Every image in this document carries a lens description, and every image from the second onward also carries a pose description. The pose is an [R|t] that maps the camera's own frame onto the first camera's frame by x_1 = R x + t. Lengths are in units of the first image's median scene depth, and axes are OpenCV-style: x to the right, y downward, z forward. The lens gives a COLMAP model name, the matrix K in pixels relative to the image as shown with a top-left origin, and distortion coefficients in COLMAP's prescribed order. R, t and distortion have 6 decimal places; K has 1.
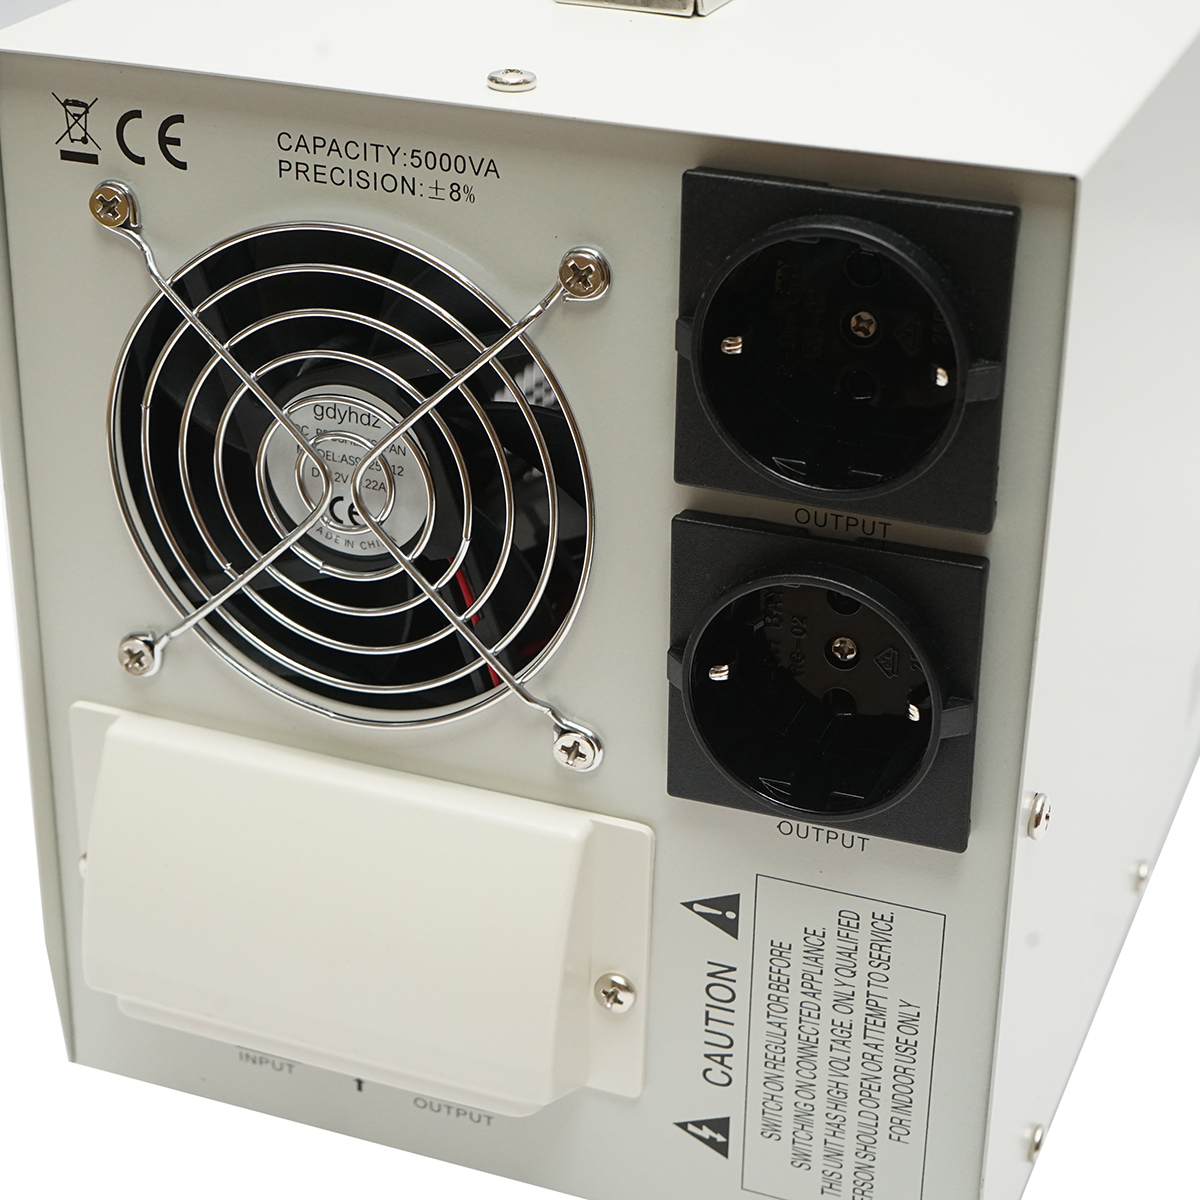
lens RADIAL K [[2661.4, 0, 600.0], [0, 2661.4, 600.0], [0, 0, 1]] dist [-0.051170, -0.064287]
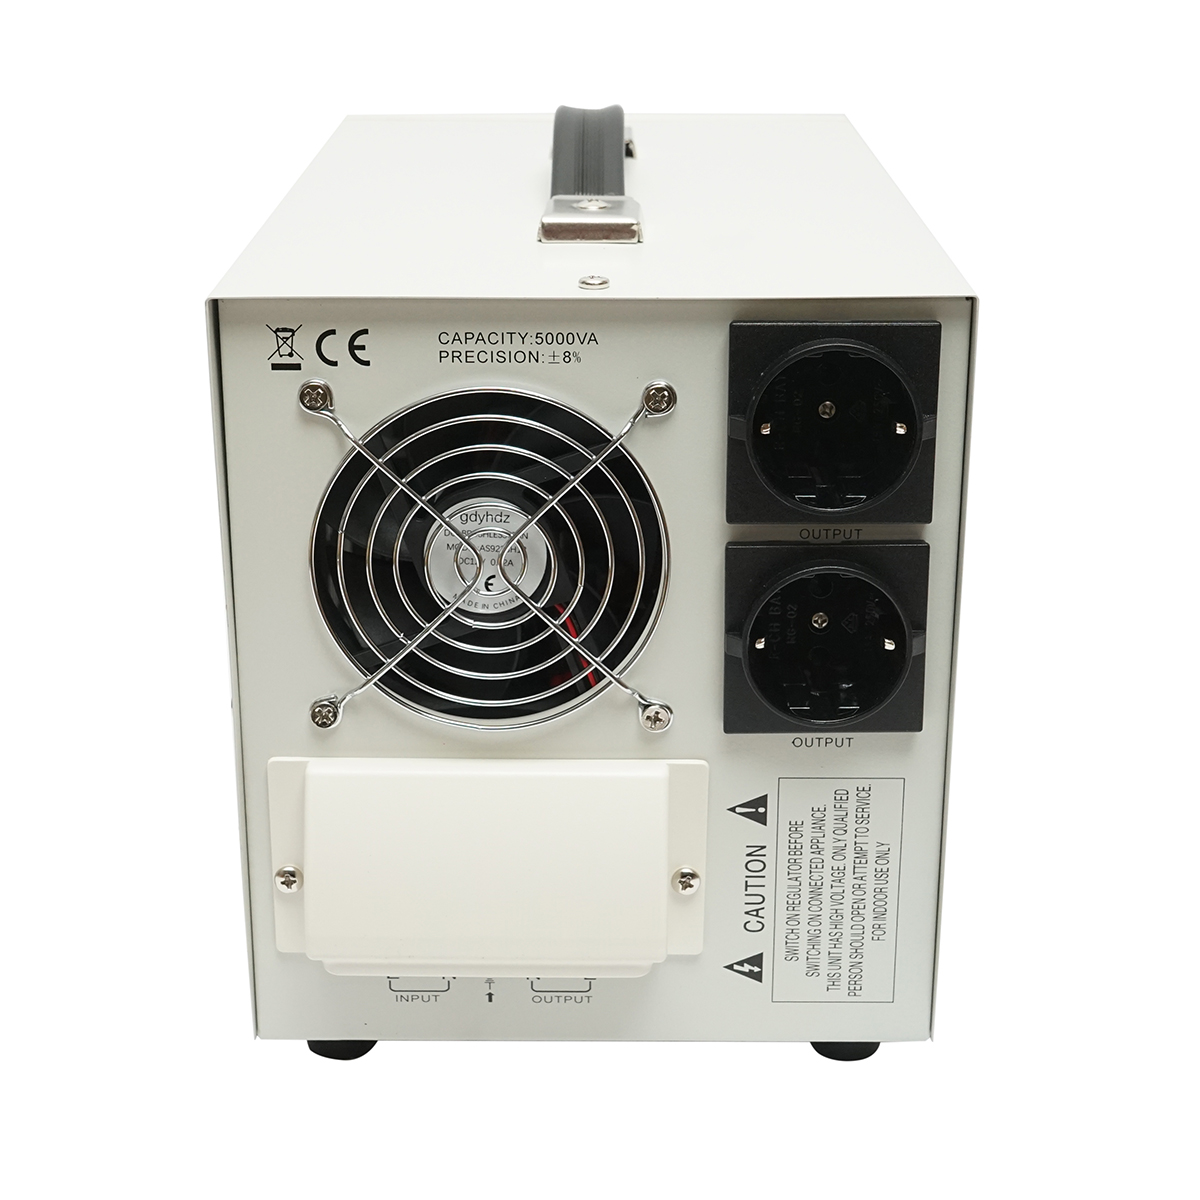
lens RADIAL K [[2237.3, 0, 600.0], [0, 2237.3, 600.0], [0, 0, 1]] dist [-0.018047, -0.159378]
pose [[0.929679, -0.135359, 0.342600, -0.473787], [0.170846, 0.982403, -0.075468, 0.082617], [-0.326356, 0.128693, 0.936445, -0.198899]]
